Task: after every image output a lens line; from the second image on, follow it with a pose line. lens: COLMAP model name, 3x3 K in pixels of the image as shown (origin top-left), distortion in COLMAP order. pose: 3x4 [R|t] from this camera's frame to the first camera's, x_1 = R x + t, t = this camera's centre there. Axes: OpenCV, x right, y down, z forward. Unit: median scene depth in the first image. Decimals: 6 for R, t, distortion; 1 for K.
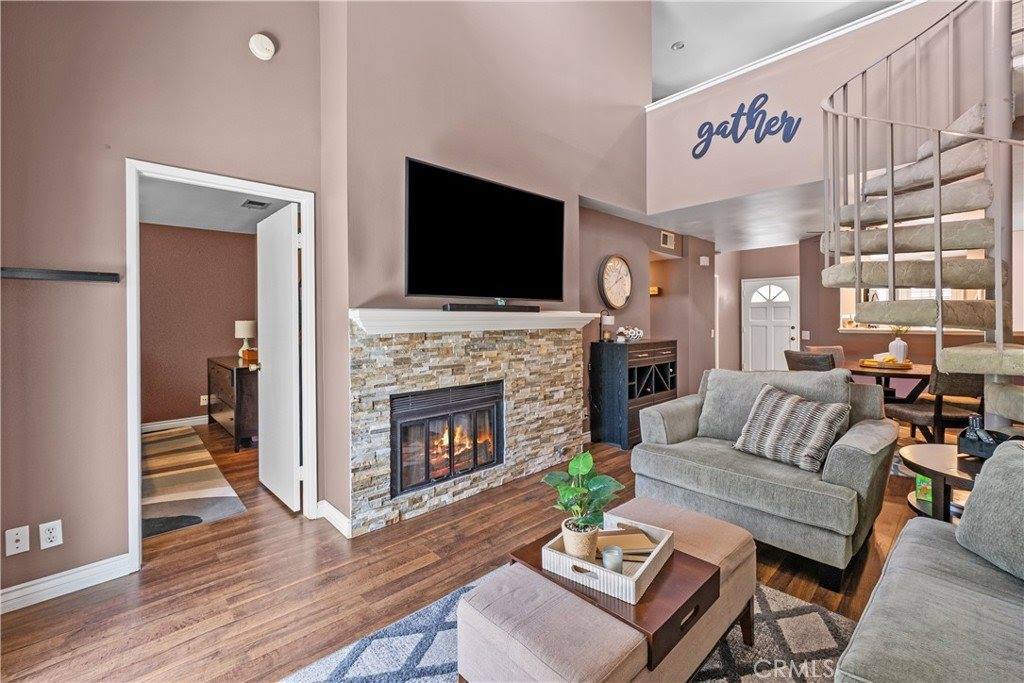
lens RADIAL K [[428.5, 0, 510.9], [0, 428.5, 327.9], [0, 0, 1]] dist [-0.000086, 0.000025]
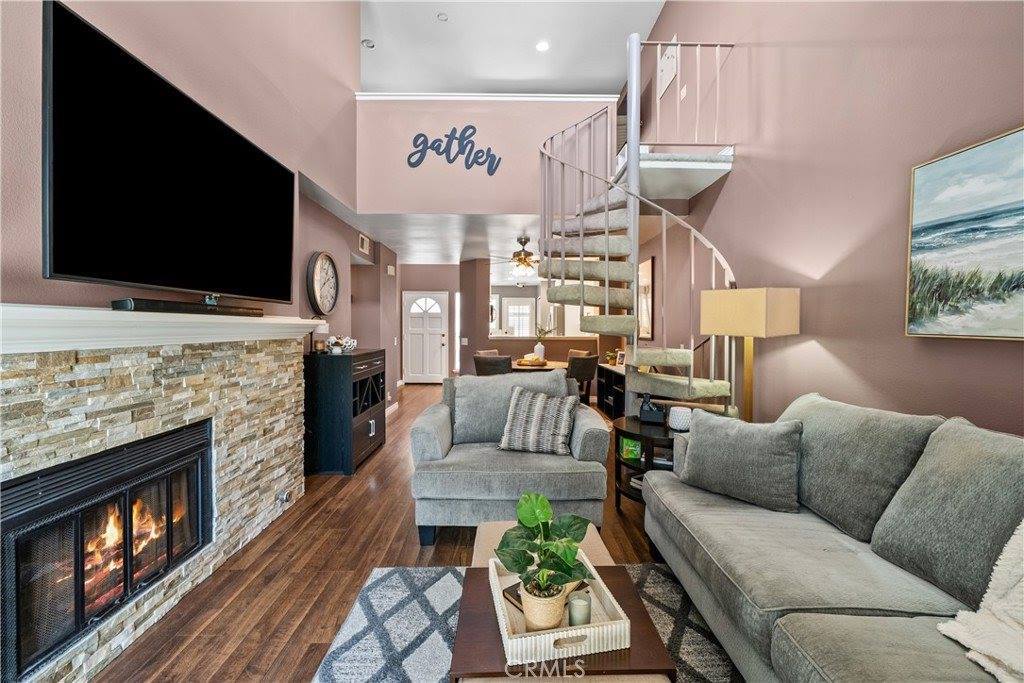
lens RADIAL K [[422.8, 0, 510.0], [0, 422.8, 340.1], [0, 0, 1]] dist [-0.000927, 0.000121]
pose [[0.671250, -0.014619, 0.741087, -0.190029], [0.007062, 0.999886, 0.013328, -0.004091], [-0.741197, -0.003713, 0.671277, 0.213101]]
